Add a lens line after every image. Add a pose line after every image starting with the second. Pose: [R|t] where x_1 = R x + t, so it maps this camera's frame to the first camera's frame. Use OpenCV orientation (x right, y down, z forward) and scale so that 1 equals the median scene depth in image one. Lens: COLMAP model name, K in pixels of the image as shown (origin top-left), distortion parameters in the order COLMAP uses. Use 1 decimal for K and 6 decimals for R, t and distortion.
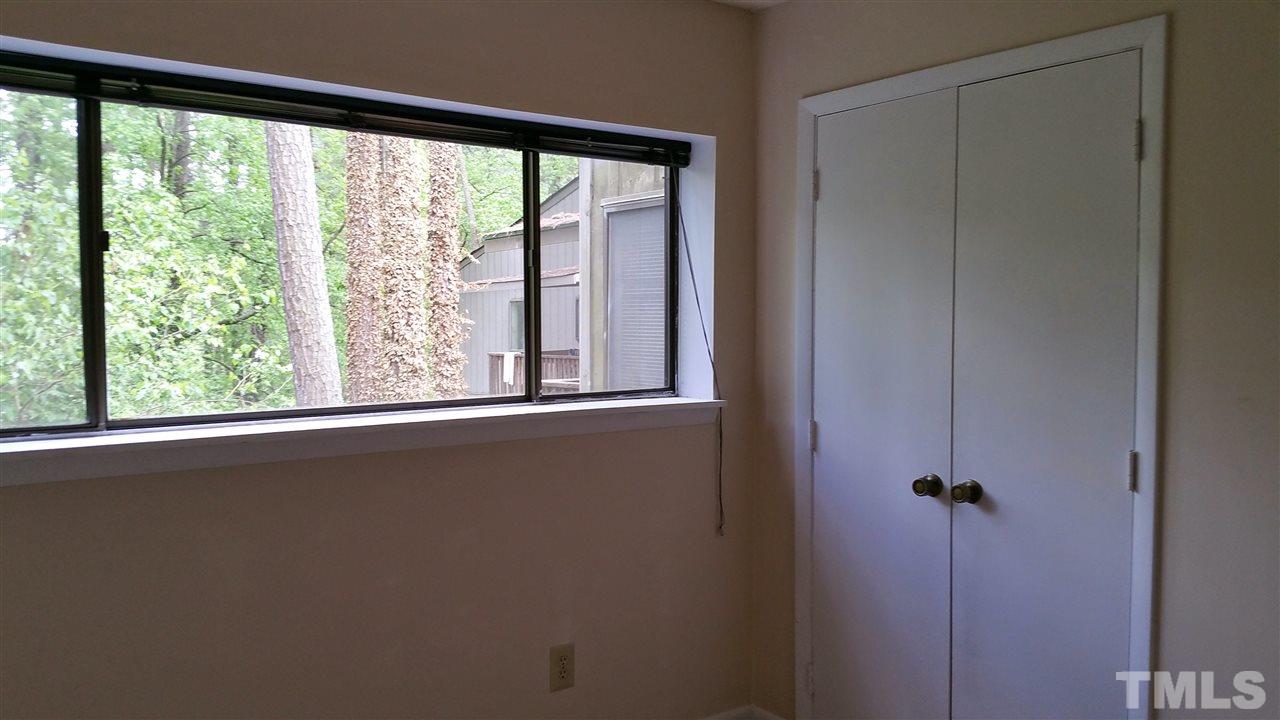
lens RADIAL K [[1016.5, 0, 592.7], [0, 1016.5, 366.2], [0, 0, 1]] dist [-0.000556, -0.006162]
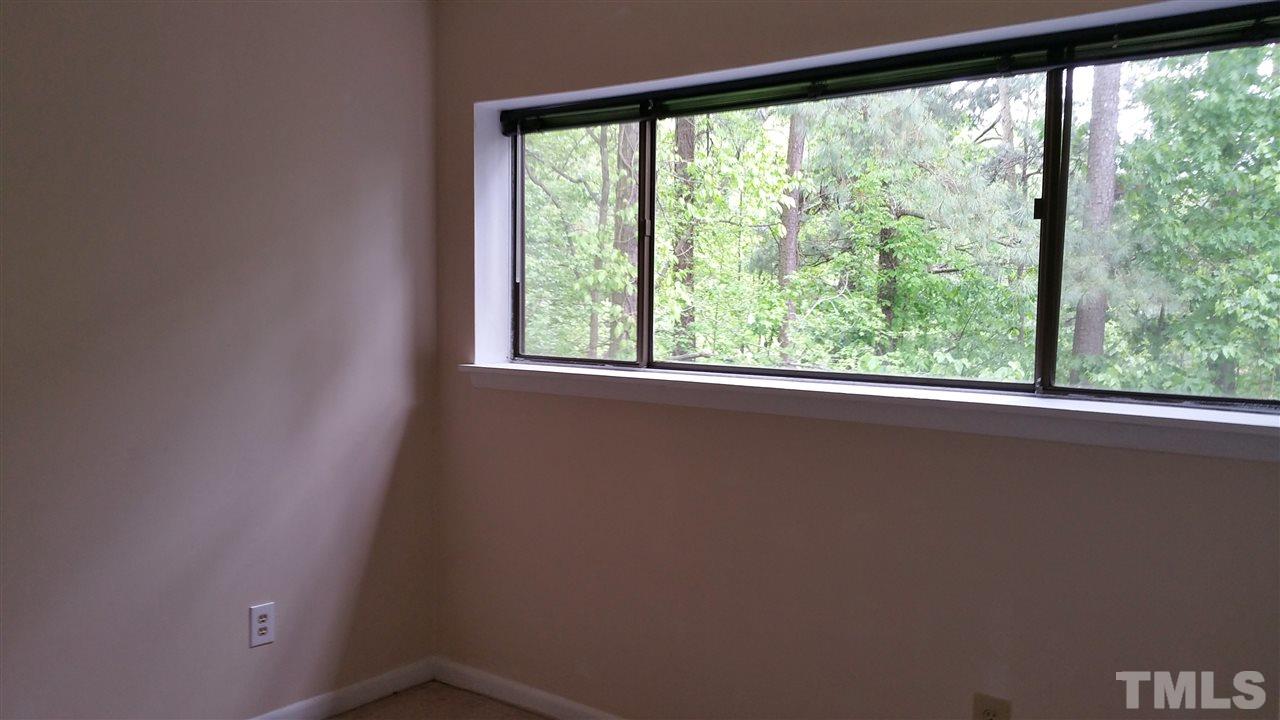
lens RADIAL K [[1016.5, 0, 592.7], [0, 1016.5, 366.2], [0, 0, 1]] dist [-0.000556, -0.006162]
pose [[0.232733, 0.083535, -0.968946, 0.674549], [-0.049779, 0.996022, 0.073913, -0.028594], [0.971266, 0.031031, 0.235966, 0.516511]]
